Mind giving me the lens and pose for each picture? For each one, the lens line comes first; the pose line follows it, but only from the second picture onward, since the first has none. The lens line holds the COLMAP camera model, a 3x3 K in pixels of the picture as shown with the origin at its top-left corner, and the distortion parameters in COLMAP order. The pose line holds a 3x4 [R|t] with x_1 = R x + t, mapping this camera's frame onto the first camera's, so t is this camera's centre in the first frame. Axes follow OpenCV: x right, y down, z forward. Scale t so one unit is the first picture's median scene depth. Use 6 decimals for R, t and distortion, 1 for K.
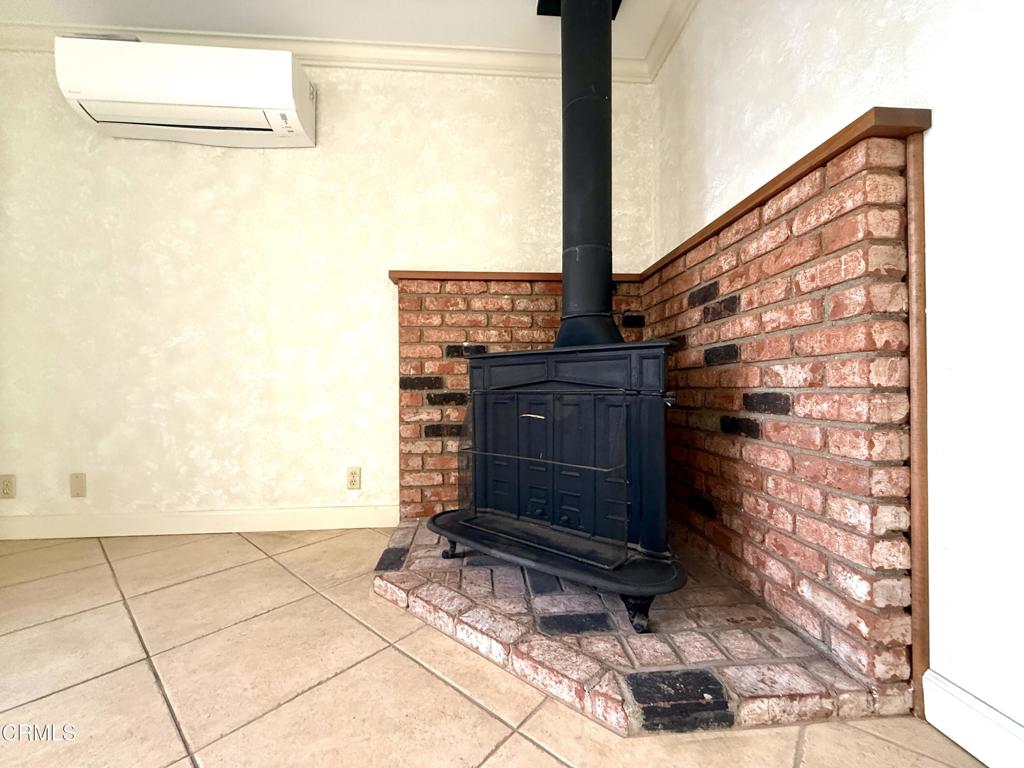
lens RADIAL K [[407.9, 0, 509.8], [0, 407.9, 383.3], [0, 0, 1]] dist [0.000055, -0.000035]
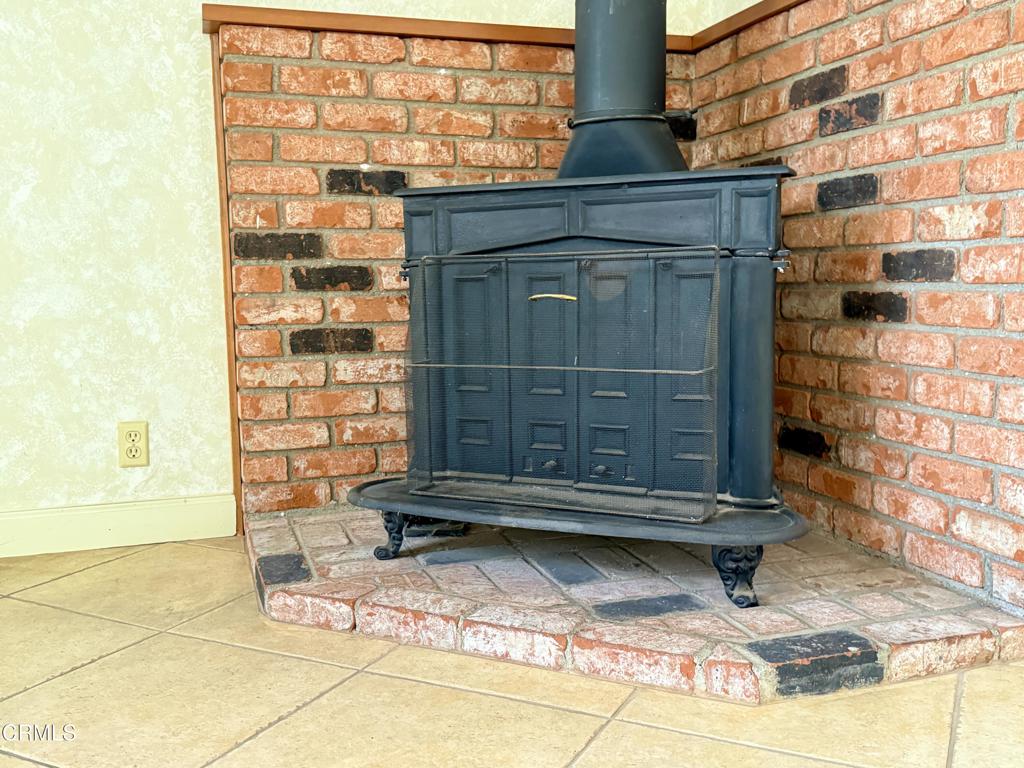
lens RADIAL K [[969.7, 0, 512.0], [0, 969.7, 384.0], [0, 0, 1]] dist [0.144097, -0.301099]
pose [[0.971603, -0.033278, 0.234263, -0.369751], [0.005510, 0.992974, 0.118203, 0.044727], [-0.236551, -0.113555, 0.964961, -0.379596]]
